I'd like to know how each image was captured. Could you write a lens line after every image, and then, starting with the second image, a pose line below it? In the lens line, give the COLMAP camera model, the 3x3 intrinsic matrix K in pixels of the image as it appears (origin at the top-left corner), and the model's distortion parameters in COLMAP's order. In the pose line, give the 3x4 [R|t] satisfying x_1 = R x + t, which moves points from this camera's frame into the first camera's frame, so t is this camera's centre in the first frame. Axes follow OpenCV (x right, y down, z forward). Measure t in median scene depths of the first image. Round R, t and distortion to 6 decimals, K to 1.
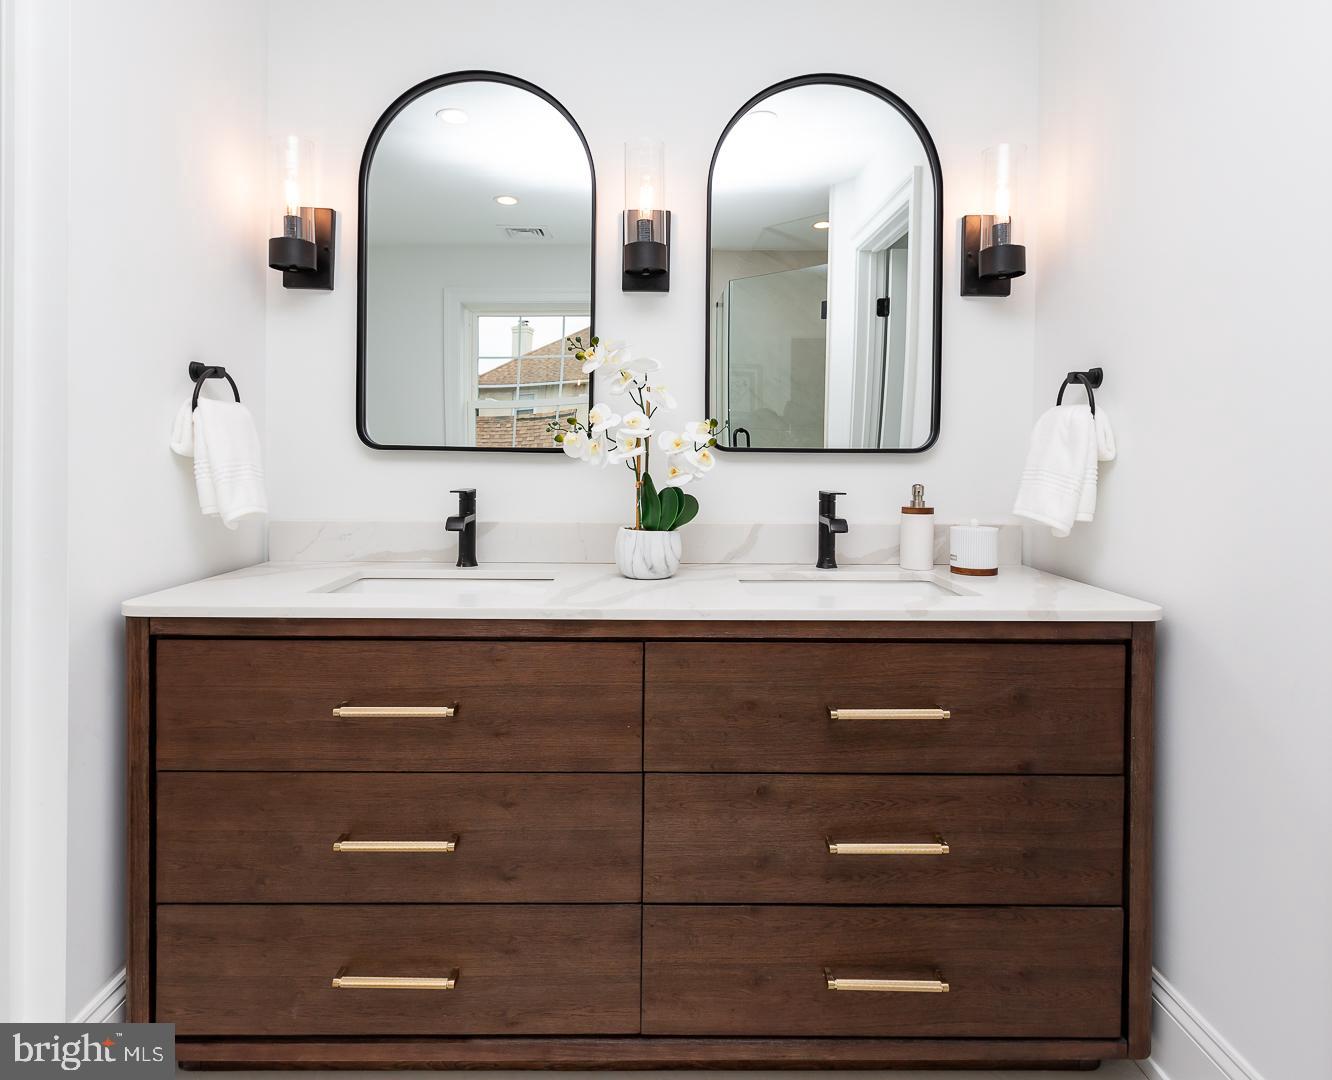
lens RADIAL K [[788.6, 0, 664.2], [0, 788.6, 453.3], [0, 0, 1]] dist [0.001141, 0.001022]
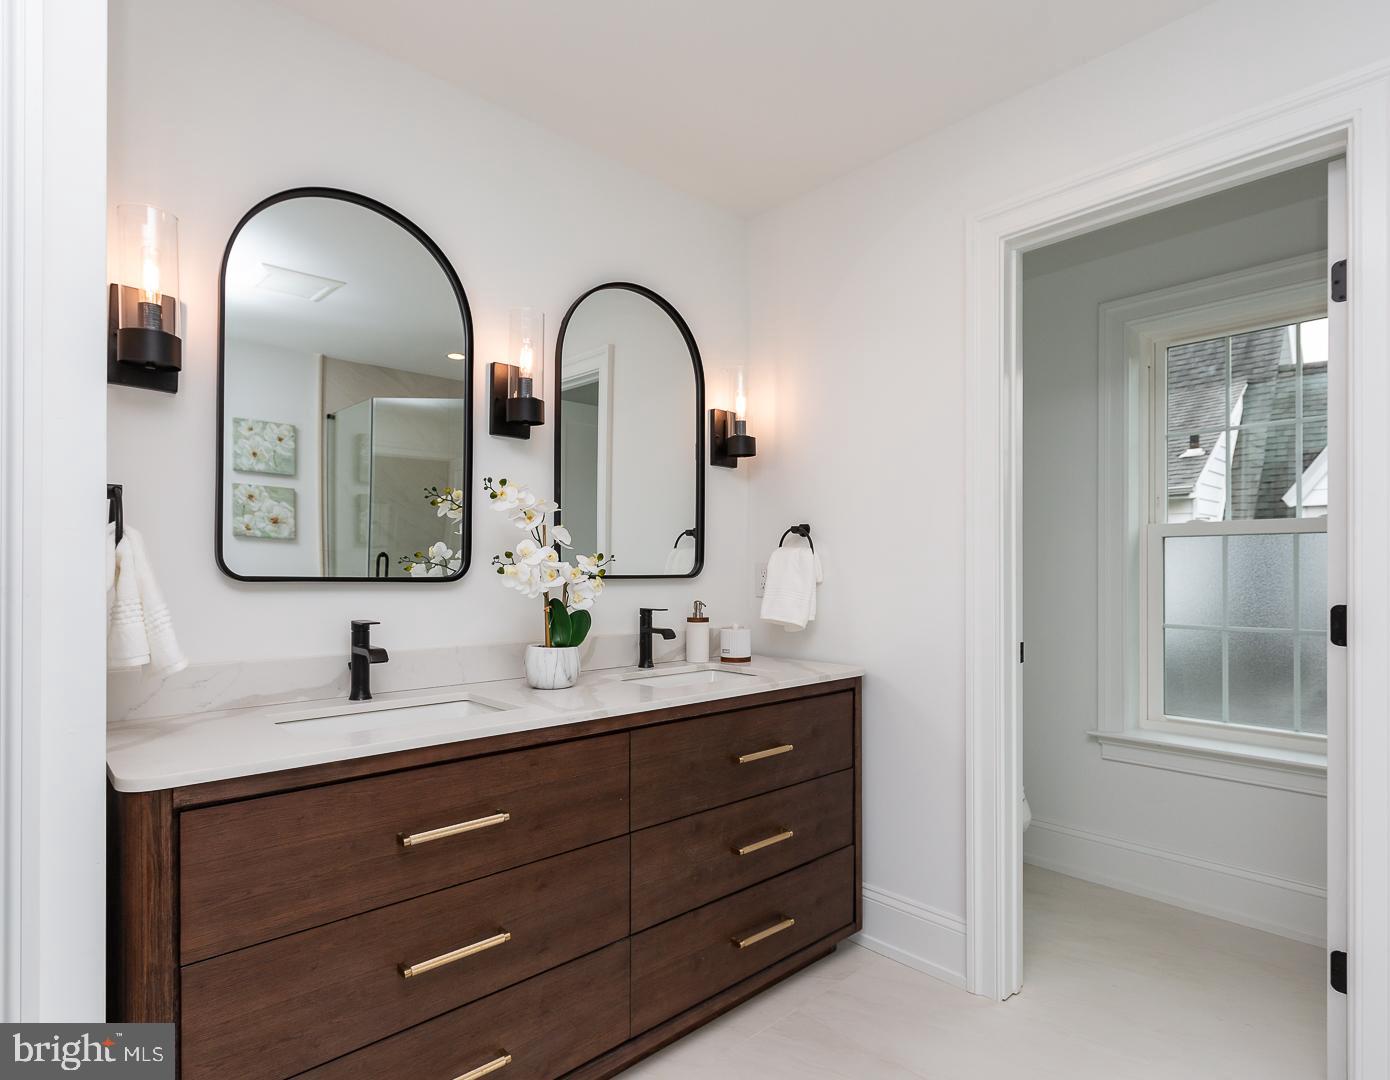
lens RADIAL K [[749.3, 0, 694.9], [0, 749.3, 570.4], [0, 0, 1]] dist [0.002207, -0.000140]
pose [[0.743004, -0.006774, 0.669253, -0.751099], [0.007769, 0.999969, 0.001497, -0.021877], [-0.669242, 0.004087, 0.743034, 0.025200]]
